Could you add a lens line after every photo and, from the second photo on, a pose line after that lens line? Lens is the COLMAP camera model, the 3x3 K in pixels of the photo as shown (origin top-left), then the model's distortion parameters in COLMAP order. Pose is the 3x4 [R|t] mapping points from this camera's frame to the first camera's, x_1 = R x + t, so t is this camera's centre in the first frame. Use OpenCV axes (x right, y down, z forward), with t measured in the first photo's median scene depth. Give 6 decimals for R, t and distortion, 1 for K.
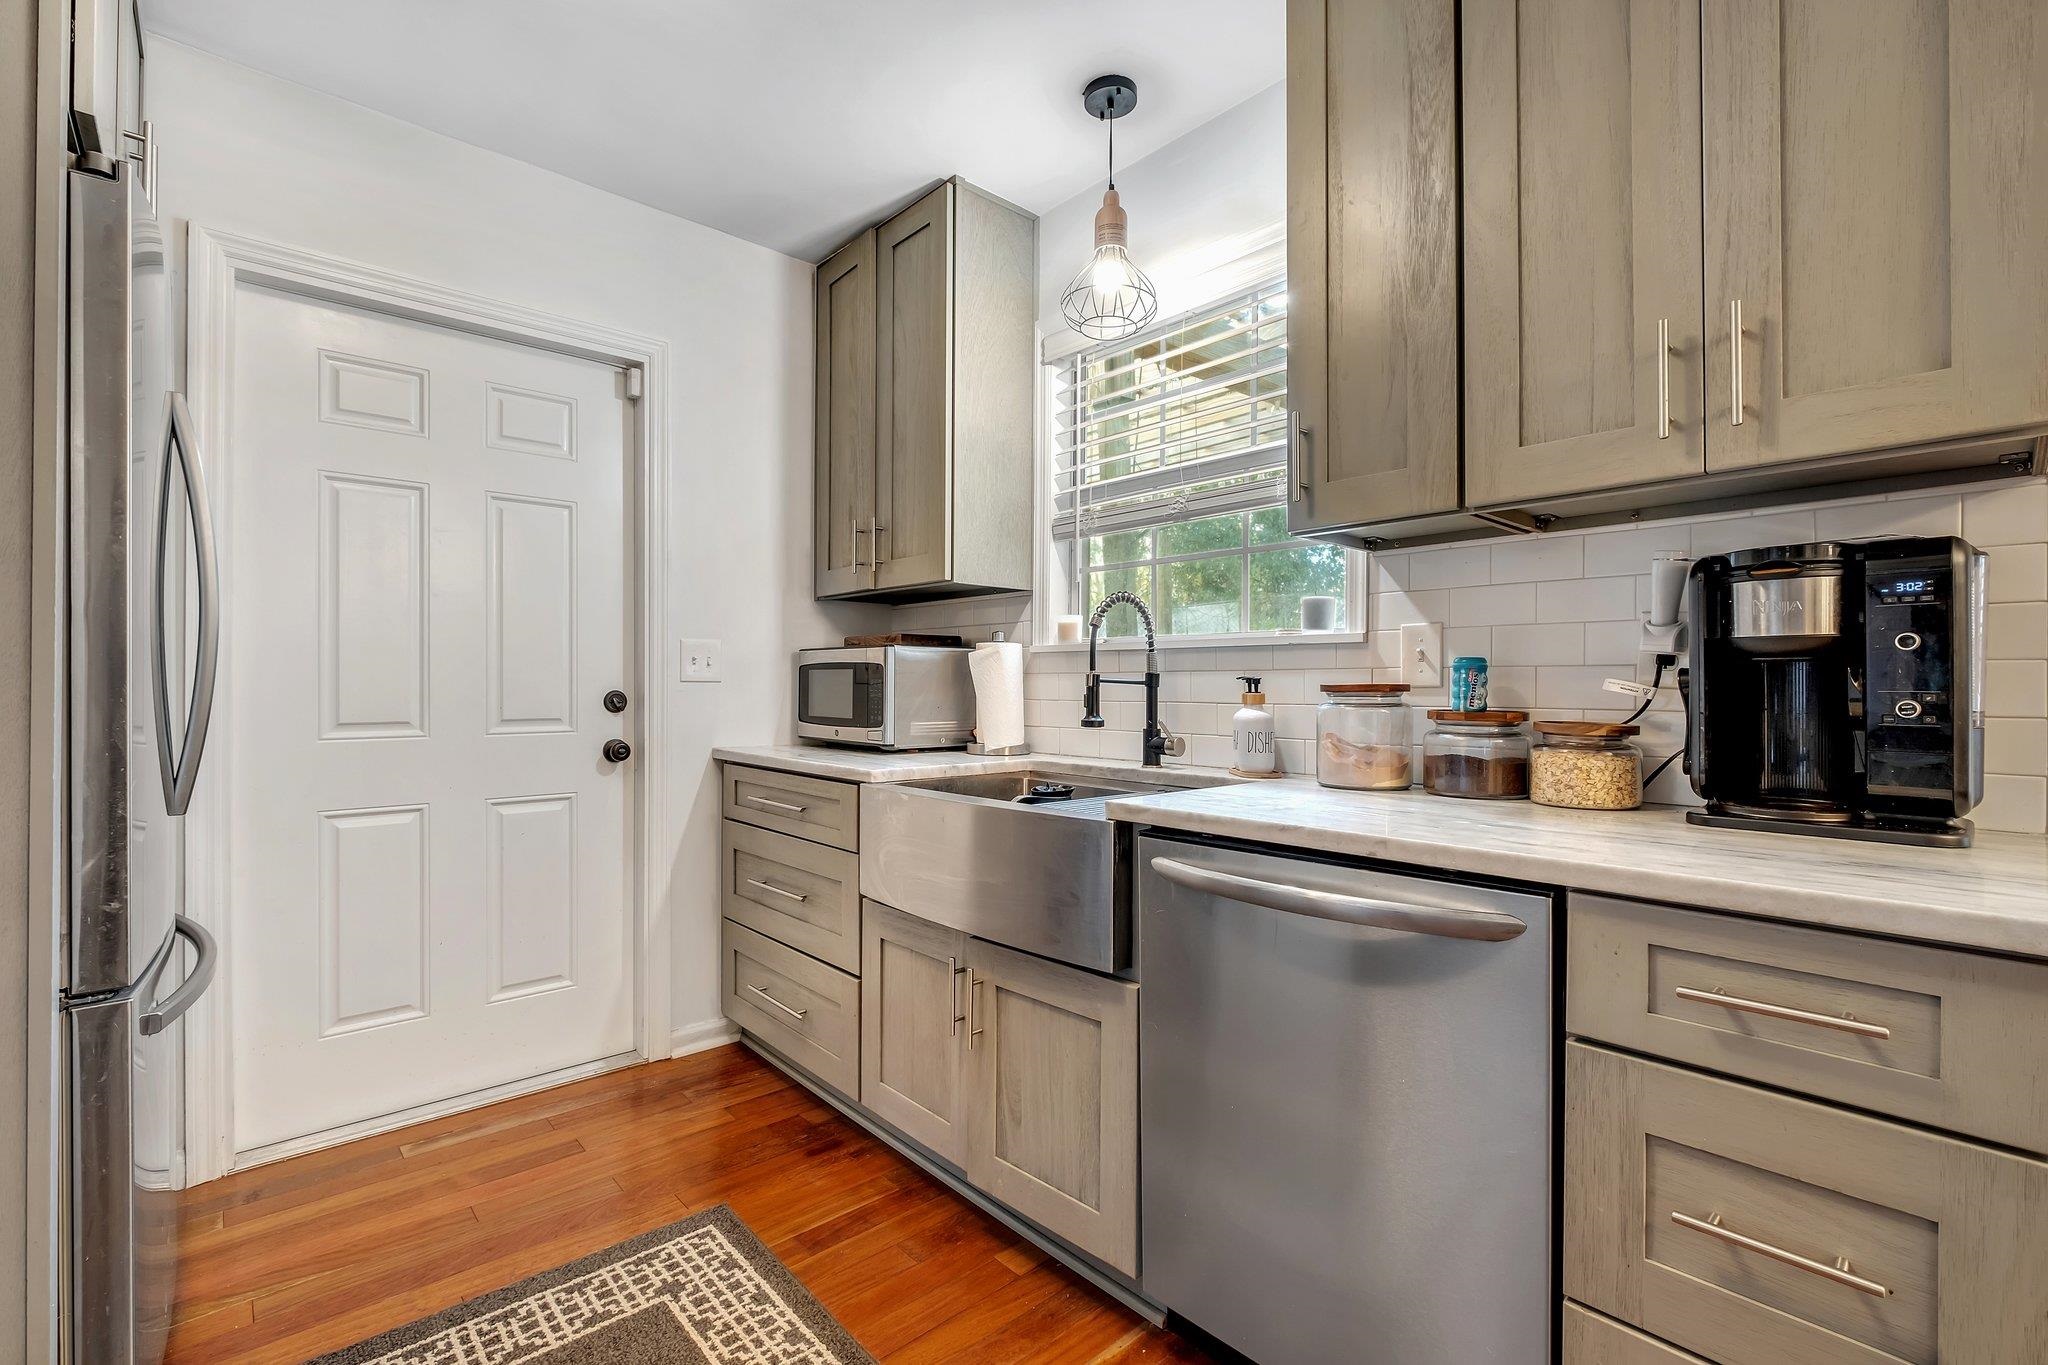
lens RADIAL K [[900.0, 0, 1016.8], [0, 900.0, 684.5], [0, 0, 1]] dist [-0.009427, -0.000177]
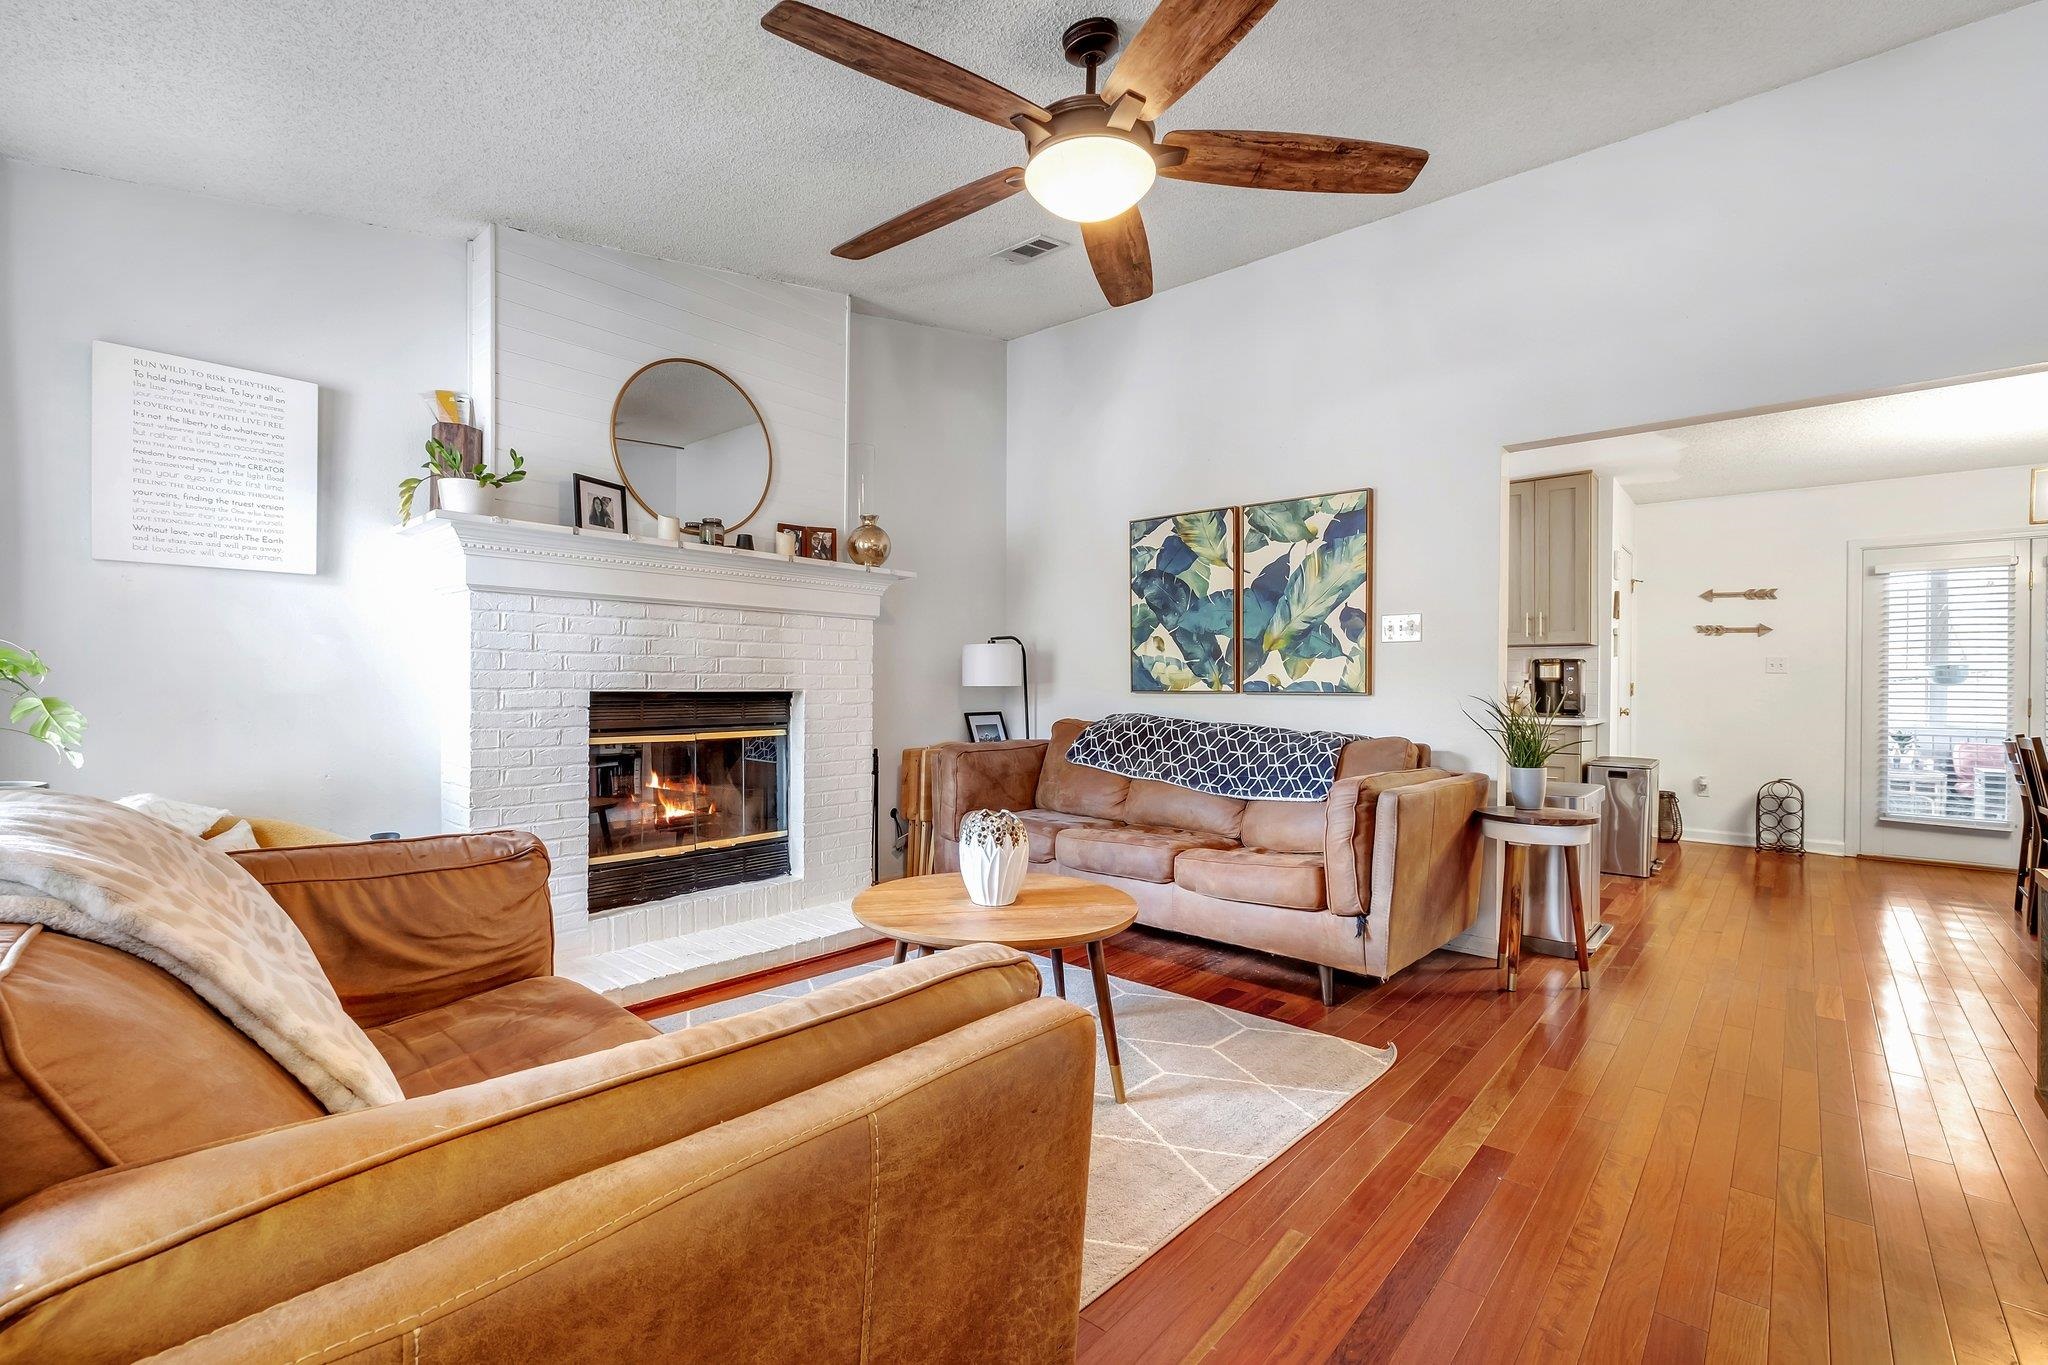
lens RADIAL K [[857.1, 0, 1021.4], [0, 857.1, 684.1], [0, 0, 1]] dist [-0.002174, -0.000069]
pose [[0.992921, 0.001448, 0.118765, -2.590540], [-0.001718, 0.999996, 0.002176, -0.022389], [-0.118761, -0.002365, 0.992920, -3.338421]]
